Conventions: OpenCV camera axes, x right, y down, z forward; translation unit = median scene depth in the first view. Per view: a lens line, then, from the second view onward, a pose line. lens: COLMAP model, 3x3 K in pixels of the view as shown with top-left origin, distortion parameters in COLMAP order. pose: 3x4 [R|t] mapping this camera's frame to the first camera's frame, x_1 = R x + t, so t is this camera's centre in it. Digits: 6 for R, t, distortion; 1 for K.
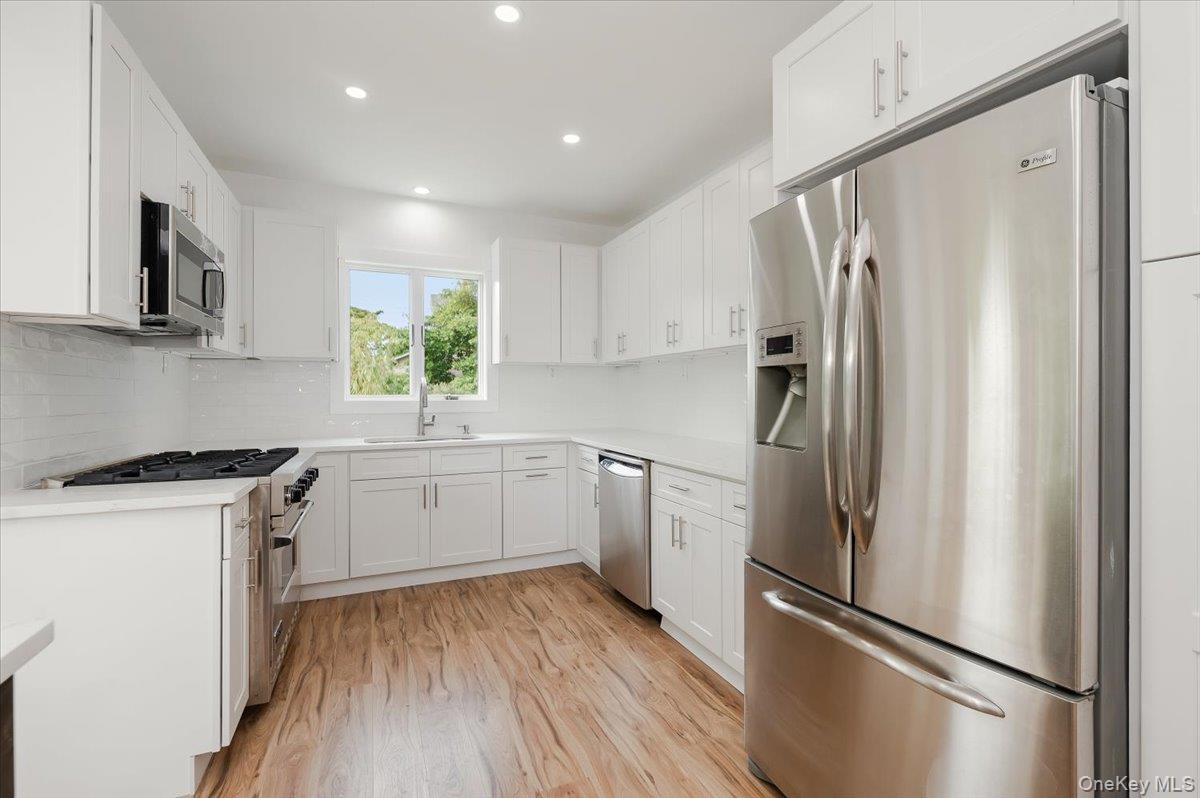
lens RADIAL K [[548.6, 0, 607.7], [0, 548.6, 393.9], [0, 0, 1]] dist [0.000587, 0.000461]
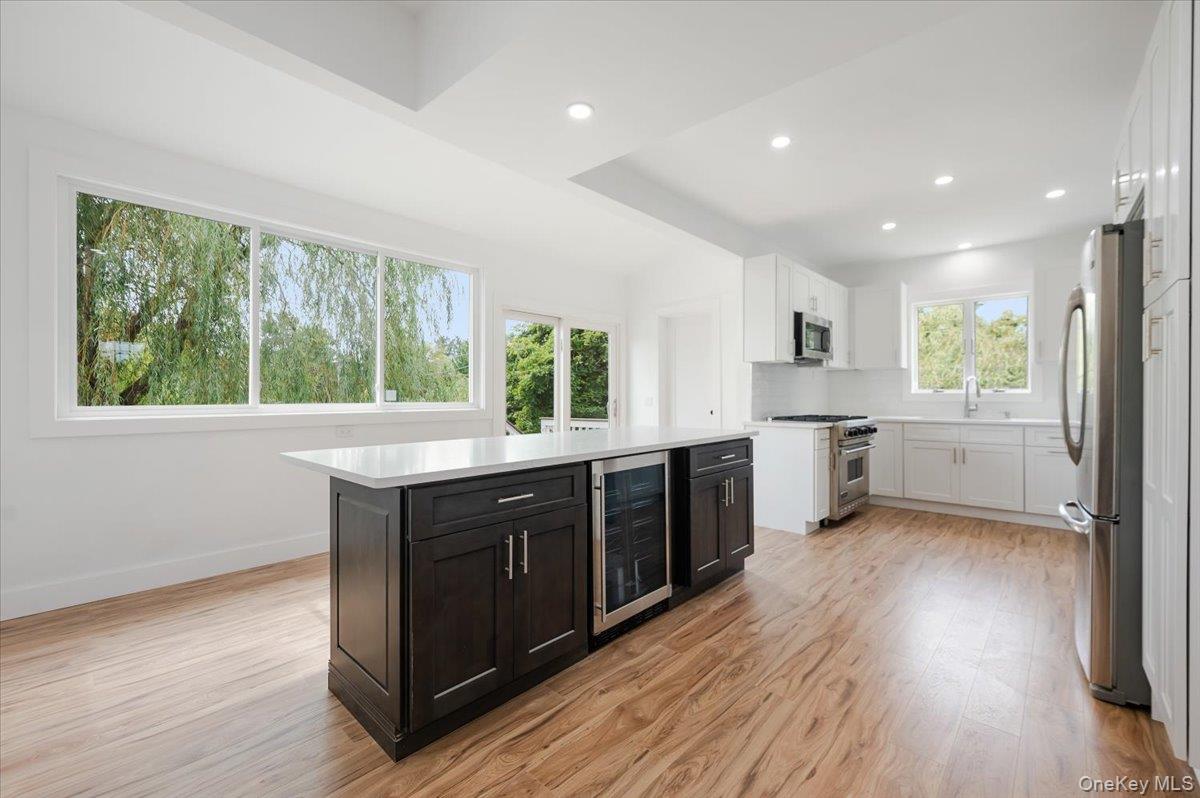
lens RADIAL K [[499.6, 0, 600.0], [0, 499.6, 399.0], [0, 0, 1]] dist [0.002095, 0.000296]
pose [[0.404472, 0.004280, -0.914540, 0.665098], [0.004032, 0.999971, 0.006462, 0.023085], [0.914542, -0.006301, 0.404443, -0.560544]]
